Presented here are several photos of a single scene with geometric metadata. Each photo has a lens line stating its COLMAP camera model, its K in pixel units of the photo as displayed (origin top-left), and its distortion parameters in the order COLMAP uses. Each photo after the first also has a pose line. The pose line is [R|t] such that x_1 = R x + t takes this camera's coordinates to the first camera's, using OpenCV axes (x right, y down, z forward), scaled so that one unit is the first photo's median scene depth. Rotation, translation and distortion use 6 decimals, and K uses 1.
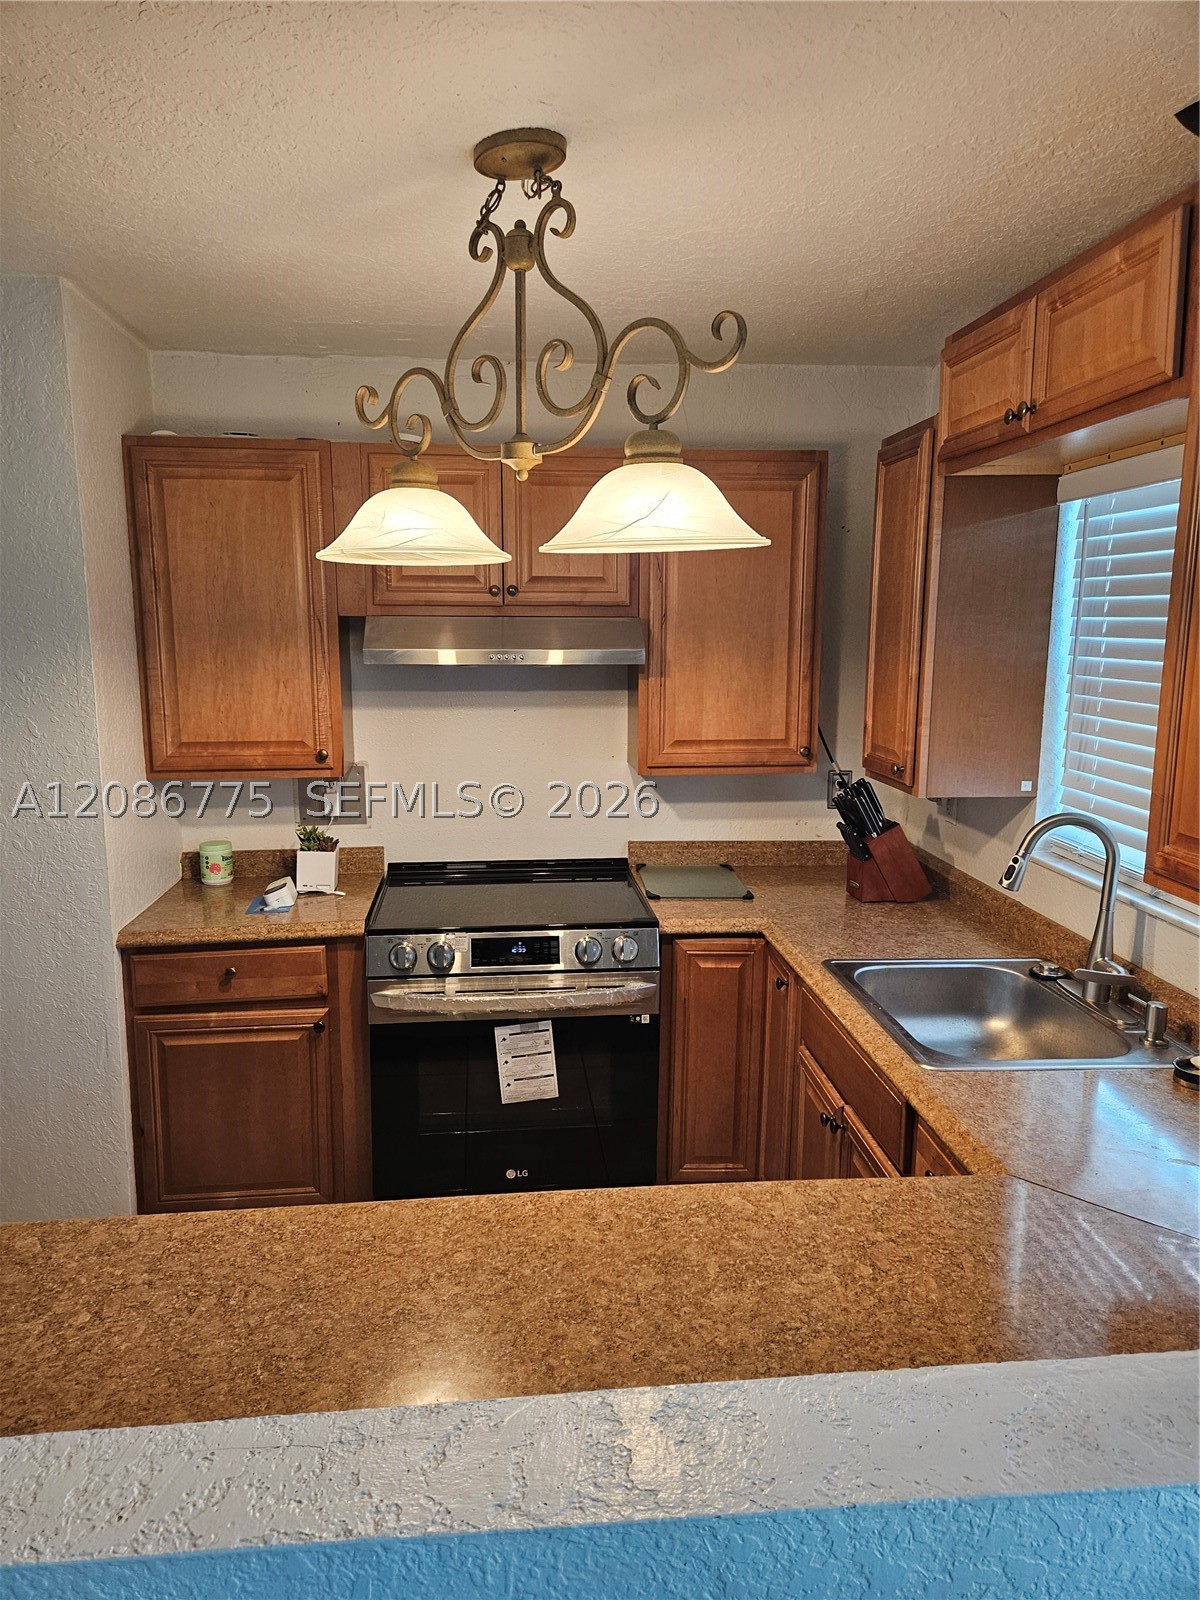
lens RADIAL K [[1066.8, 0, 601.2], [0, 1066.8, 791.5], [0, 0, 1]] dist [0.070467, -0.060876]
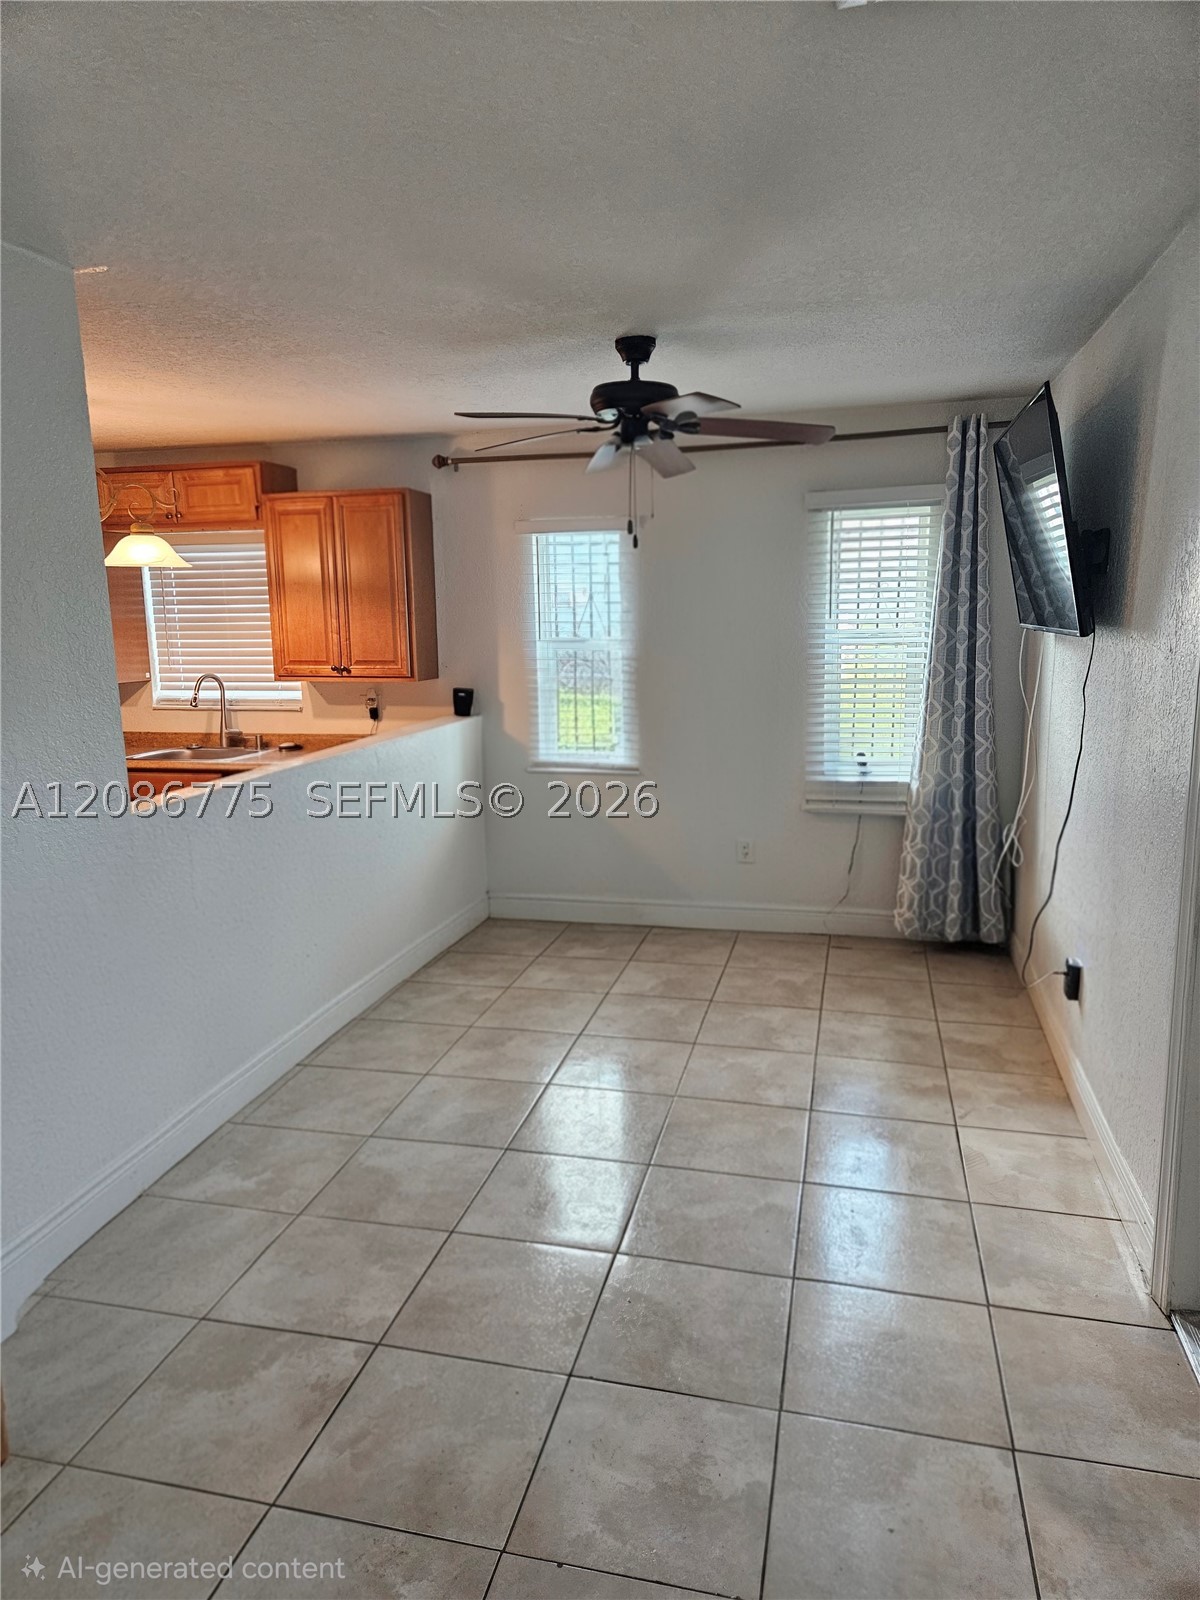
lens RADIAL K [[1066.8, 0, 601.2], [0, 1066.8, 791.5], [0, 0, 1]] dist [0.070467, -0.060876]
pose [[0.332768, -0.182182, 0.925243, -2.055502], [0.175954, 0.975925, 0.128878, 0.158696], [-0.926448, 0.119914, 0.356812, -0.857661]]
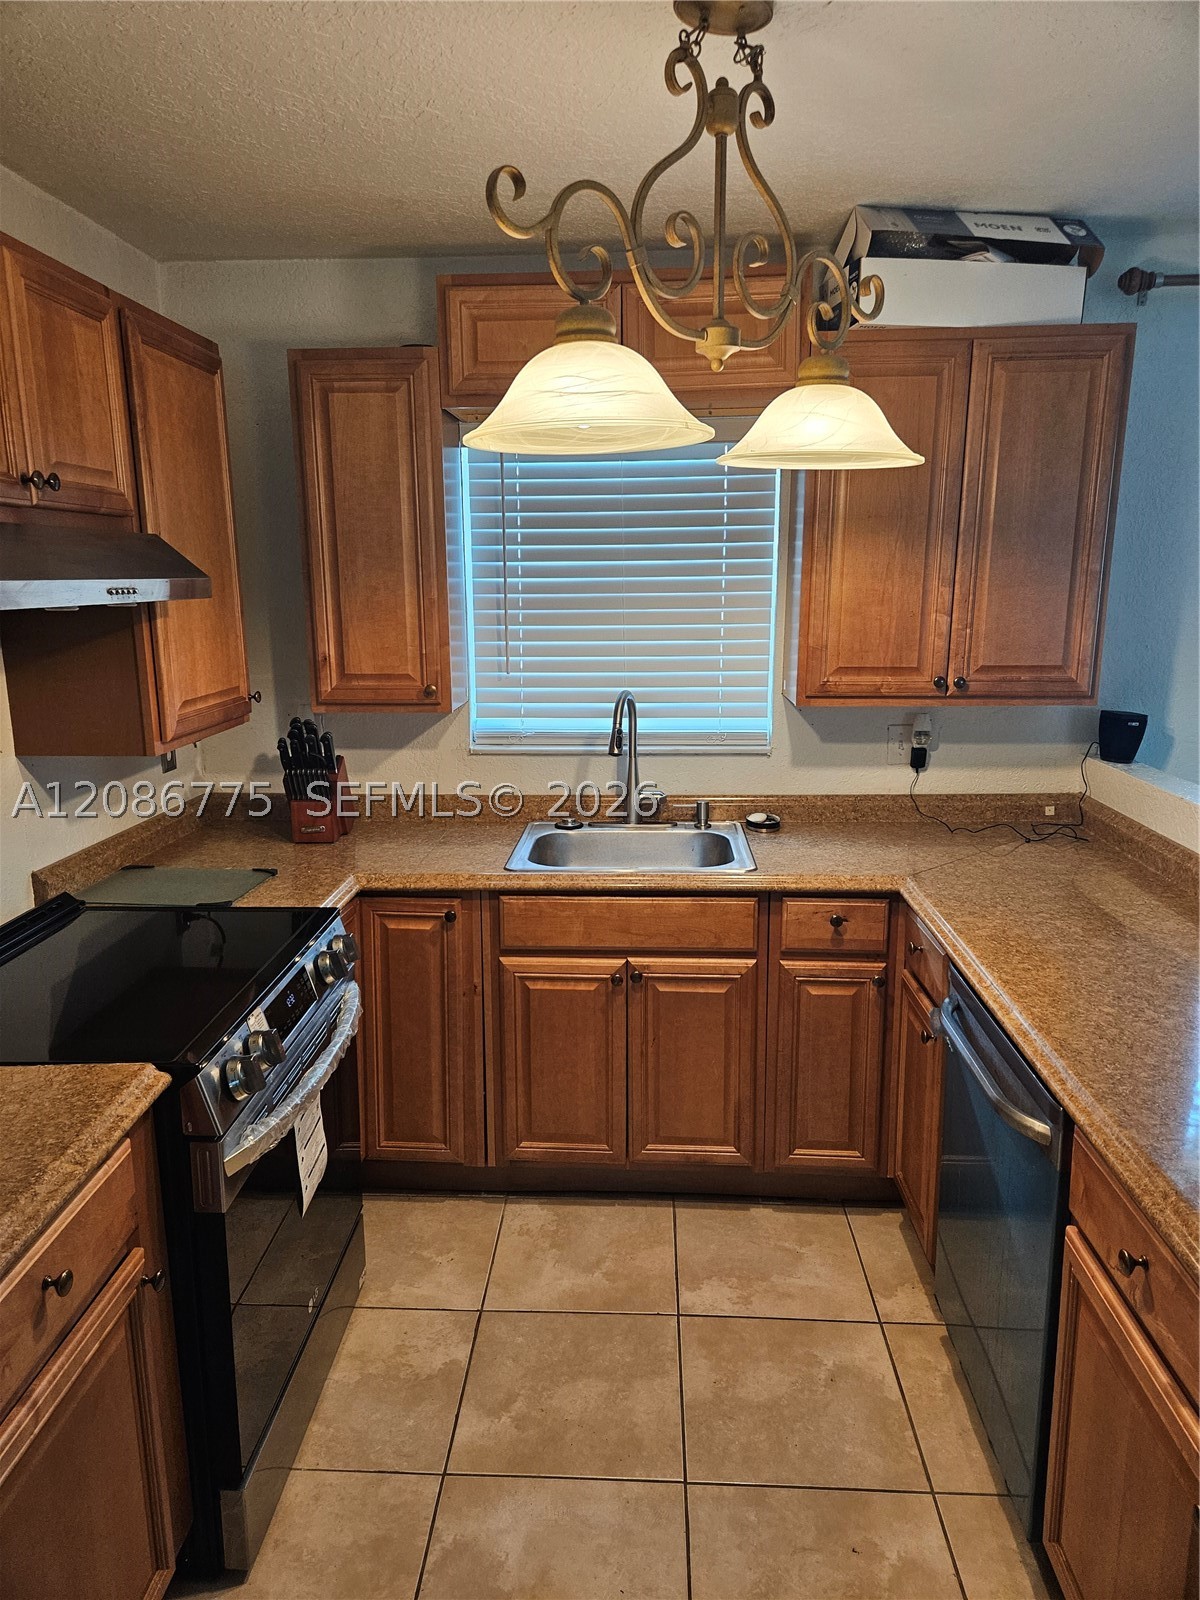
lens RADIAL K [[1066.8, 0, 601.2], [0, 1066.8, 791.5], [0, 0, 1]] dist [0.070467, -0.060876]
pose [[0.165851, -0.218775, 0.961577, -1.101399], [0.173938, 0.966284, 0.189845, -0.139591], [-0.970690, 0.135769, 0.198313, 0.995764]]
